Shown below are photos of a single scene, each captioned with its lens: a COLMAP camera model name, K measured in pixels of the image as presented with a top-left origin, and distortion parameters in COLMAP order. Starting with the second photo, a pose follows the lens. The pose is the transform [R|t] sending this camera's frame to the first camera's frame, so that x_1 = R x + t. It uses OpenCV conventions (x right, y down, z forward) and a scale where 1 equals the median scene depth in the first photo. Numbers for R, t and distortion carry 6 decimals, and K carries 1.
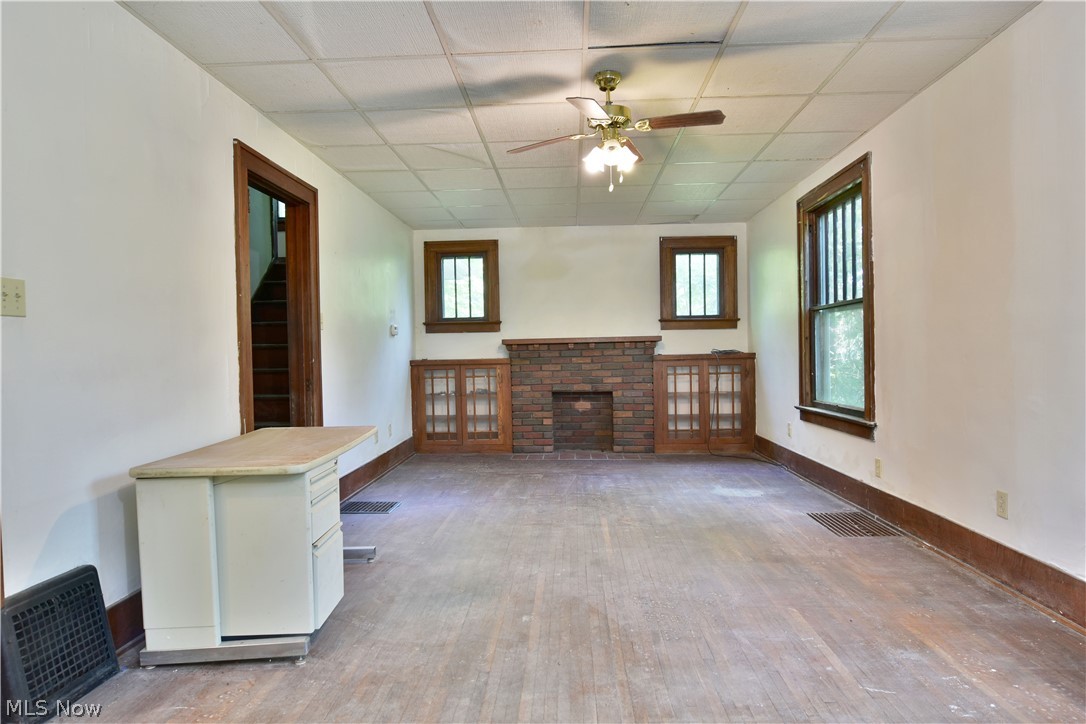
lens RADIAL K [[665.0, 0, 545.6], [0, 665.0, 364.3], [0, 0, 1]] dist [-0.010692, -0.006612]
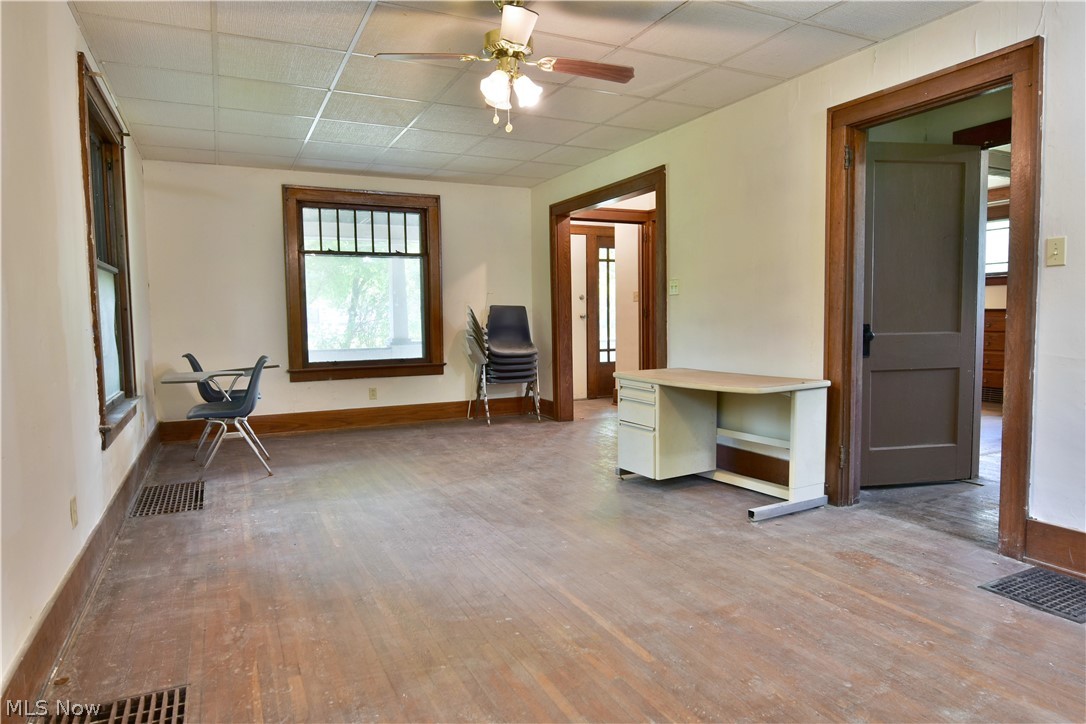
lens RADIAL K [[665.0, 0, 544.8], [0, 665.0, 361.8], [0, 0, 1]] dist [-0.010692, -0.006612]
pose [[-0.880119, 0.064369, -0.470369, 0.546499], [0.021641, 0.995175, 0.095694, -0.051123], [0.474259, 0.074043, -0.877266, 2.034866]]
